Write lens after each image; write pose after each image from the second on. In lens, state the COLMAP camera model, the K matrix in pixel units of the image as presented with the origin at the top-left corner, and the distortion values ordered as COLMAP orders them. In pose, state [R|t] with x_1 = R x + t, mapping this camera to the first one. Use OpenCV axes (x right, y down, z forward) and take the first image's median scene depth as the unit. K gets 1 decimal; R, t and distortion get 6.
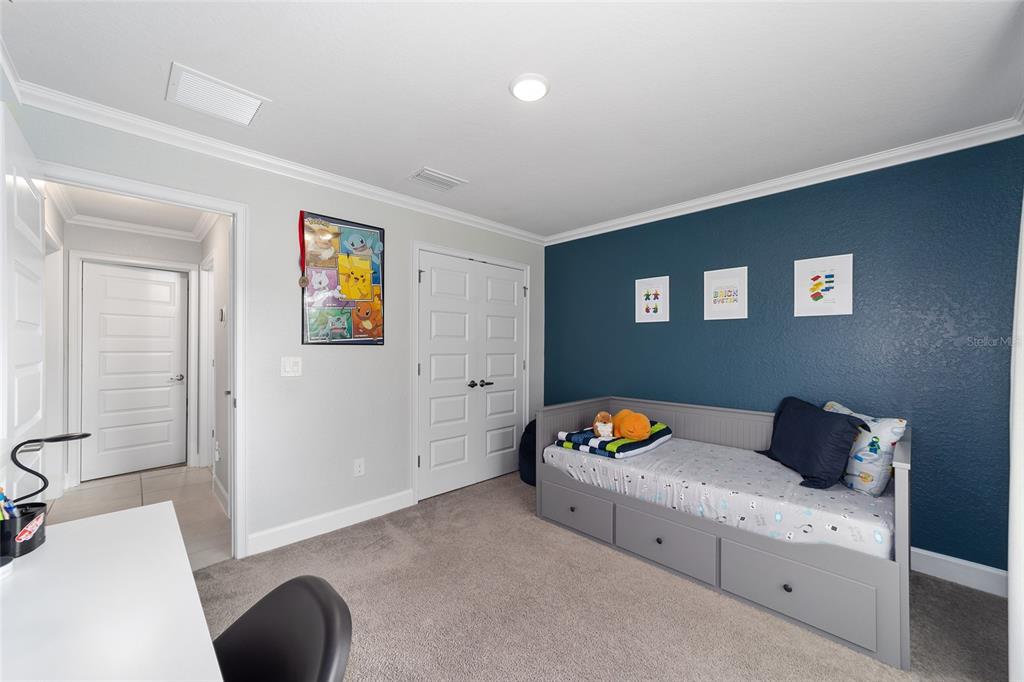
lens RADIAL K [[393.0, 0, 513.1], [0, 393.0, 344.1], [0, 0, 1]] dist [-0.002041, -0.000083]
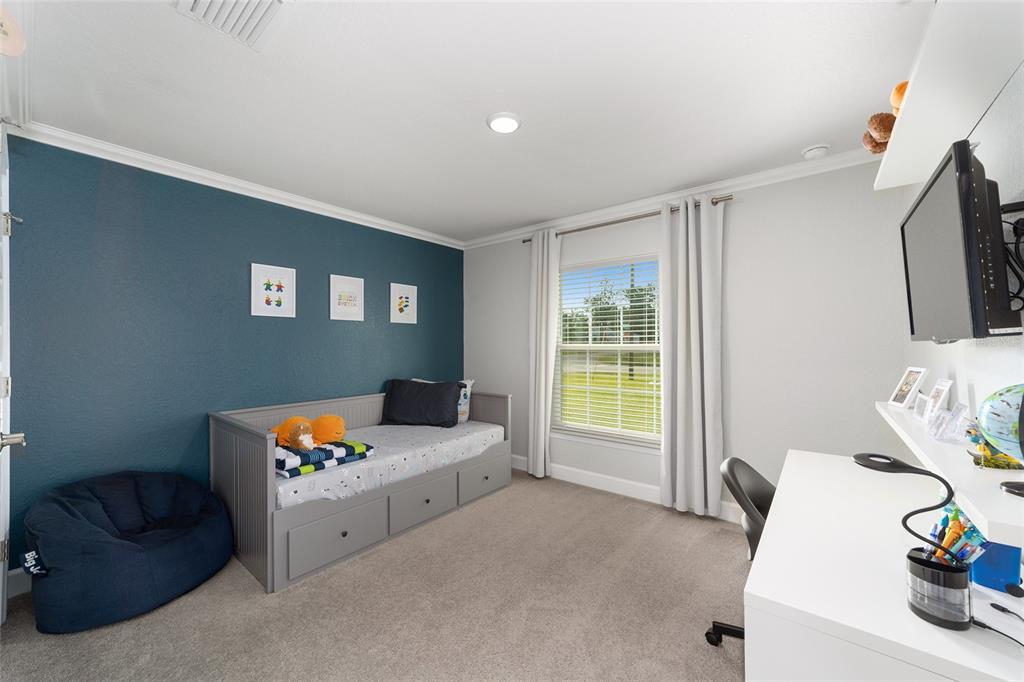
lens RADIAL K [[393.0, 0, 513.1], [0, 393.0, 344.1], [0, 0, 1]] dist [-0.002041, -0.000083]
pose [[-0.110130, -0.004343, 0.993908, -0.681174], [-0.001607, 0.999990, 0.004191, 0.000997], [-0.993916, -0.001136, -0.110136, 0.666985]]
